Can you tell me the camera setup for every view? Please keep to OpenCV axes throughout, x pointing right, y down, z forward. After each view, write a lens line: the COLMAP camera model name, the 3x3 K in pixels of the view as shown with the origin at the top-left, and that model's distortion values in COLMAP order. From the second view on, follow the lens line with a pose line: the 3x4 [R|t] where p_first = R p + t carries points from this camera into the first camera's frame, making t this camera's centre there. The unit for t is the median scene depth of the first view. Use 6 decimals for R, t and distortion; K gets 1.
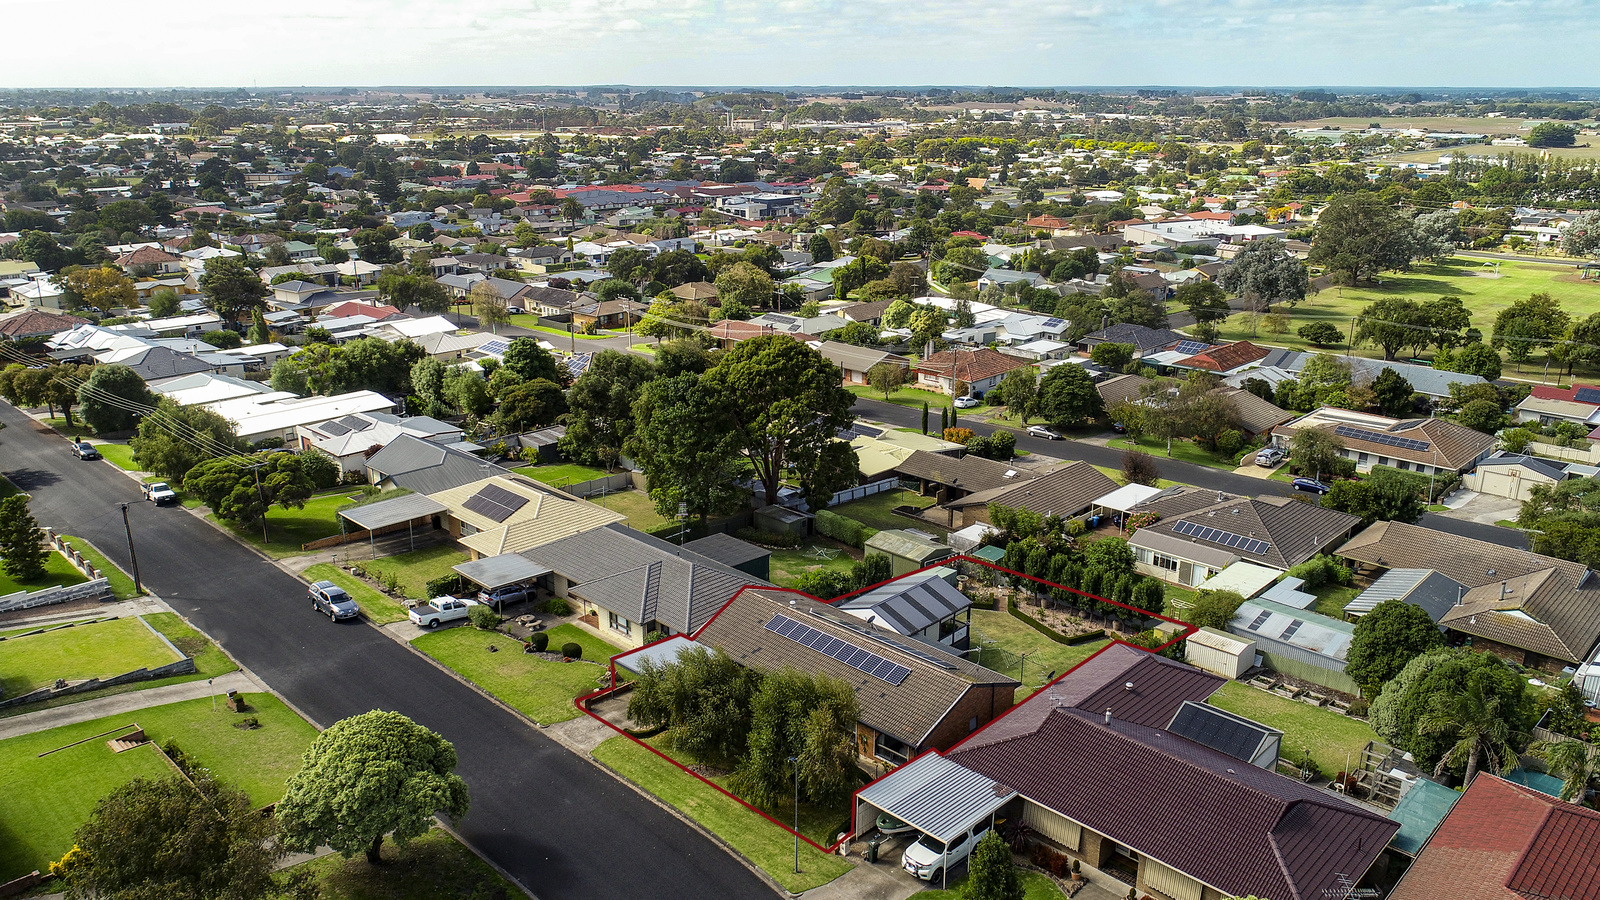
lens RADIAL K [[1168.4, 0, 800.0], [0, 1168.4, 450.0], [0, 0, 1]] dist [-0.003353, -0.000503]
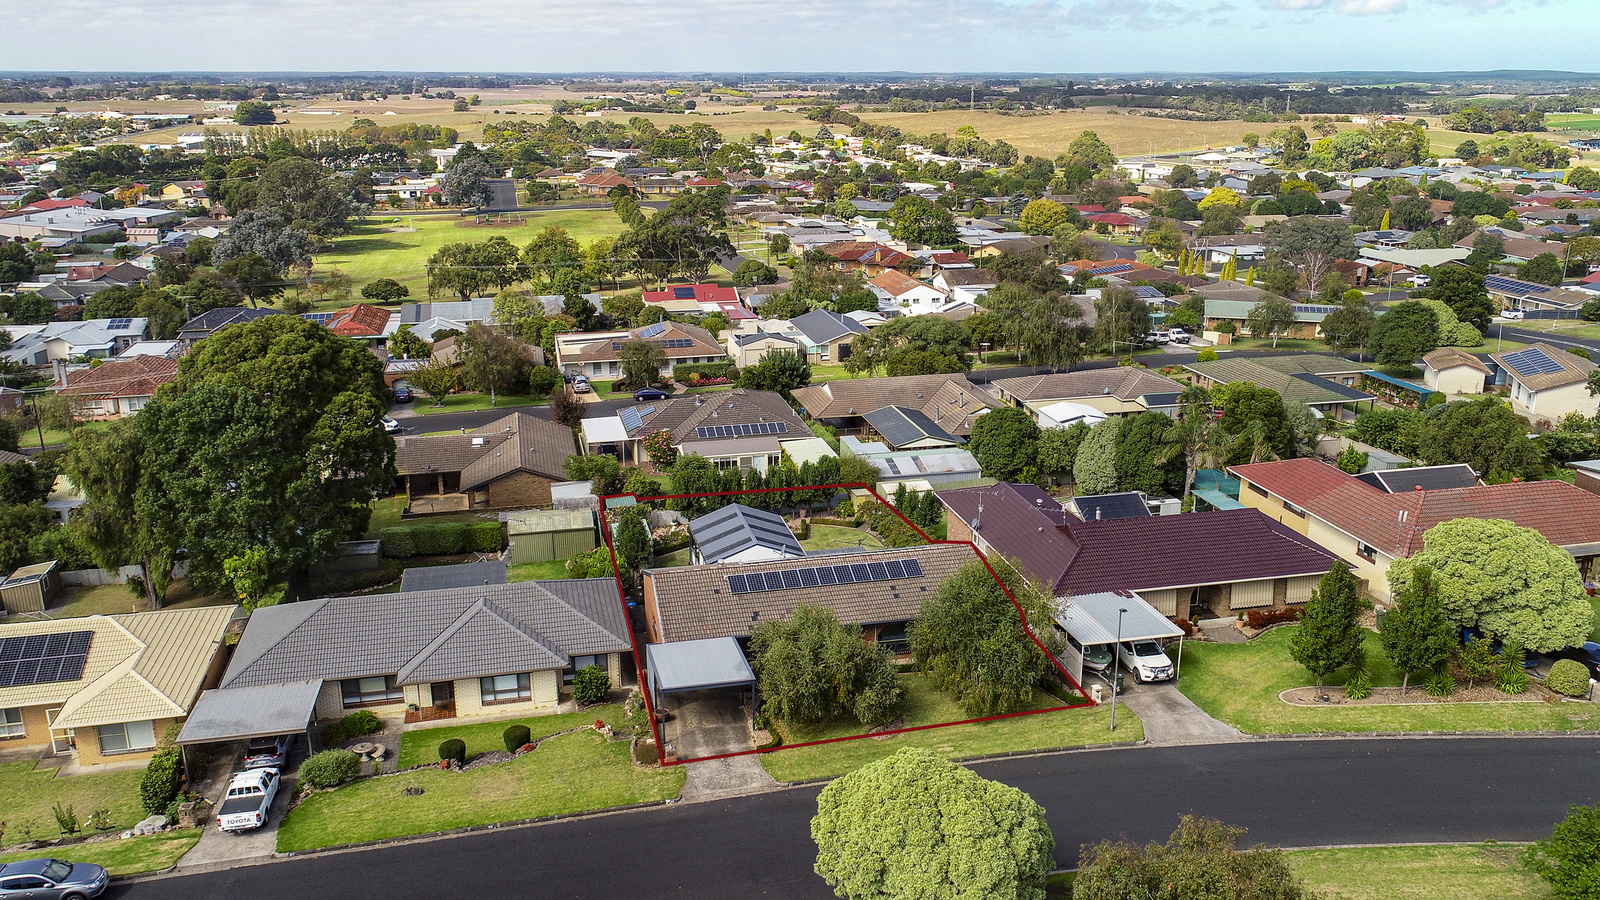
lens RADIAL K [[1220.5, 0, 800.0], [0, 1220.5, 450.0], [0, 0, 1]] dist [-0.004086, -0.000287]
pose [[0.541038, -0.246791, 0.803973, -0.457682], [0.246905, 0.960459, 0.128671, -0.034038], [-0.803938, 0.128889, 0.580579, 0.283069]]
